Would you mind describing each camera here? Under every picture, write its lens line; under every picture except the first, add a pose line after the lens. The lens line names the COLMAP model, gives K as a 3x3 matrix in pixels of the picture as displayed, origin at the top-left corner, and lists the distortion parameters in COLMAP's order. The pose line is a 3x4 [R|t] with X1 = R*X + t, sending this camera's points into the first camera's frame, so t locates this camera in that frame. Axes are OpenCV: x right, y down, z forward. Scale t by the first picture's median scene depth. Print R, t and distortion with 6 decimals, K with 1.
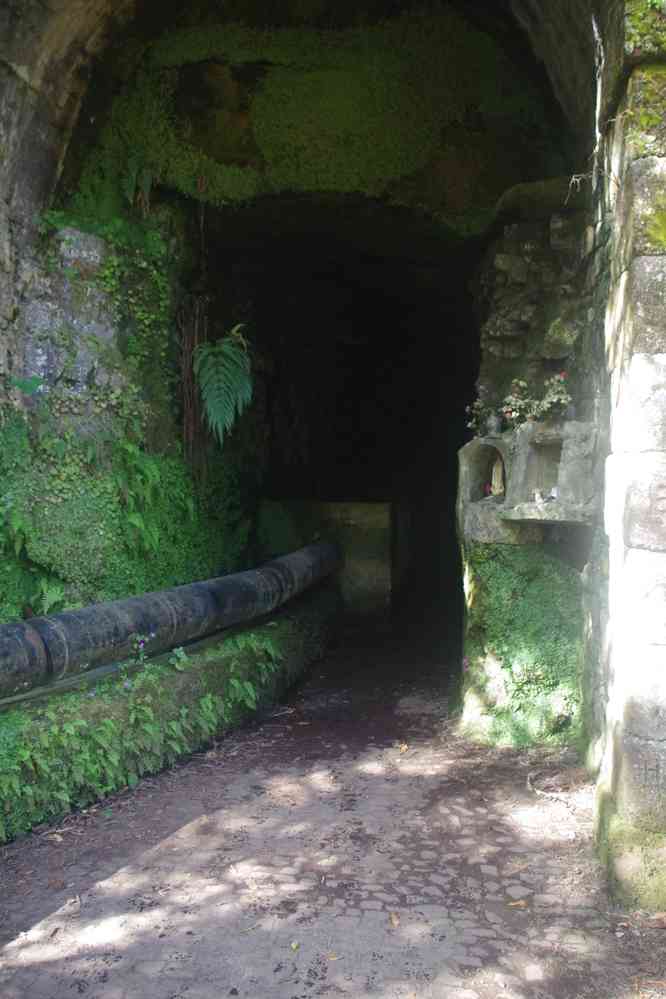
lens RADIAL K [[782.9, 0, 333.2], [0, 782.9, 503.2], [0, 0, 1]] dist [-0.093474, 0.039053]
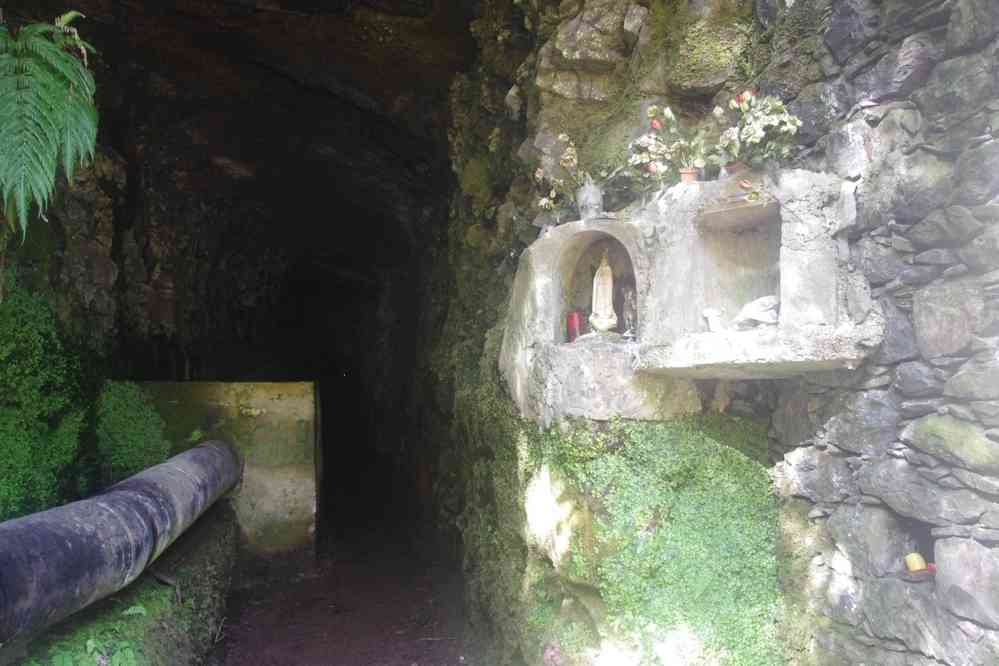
lens RADIAL K [[782.9, 0, 499.3], [0, 782.9, 347.4], [0, 0, 1]] dist [-0.093474, 0.039053]
pose [[0.922651, 0.007838, 0.385555, -0.060028], [0.023249, 0.996844, -0.075901, 0.039525], [-0.384933, 0.078994, 0.919558, 0.533139]]
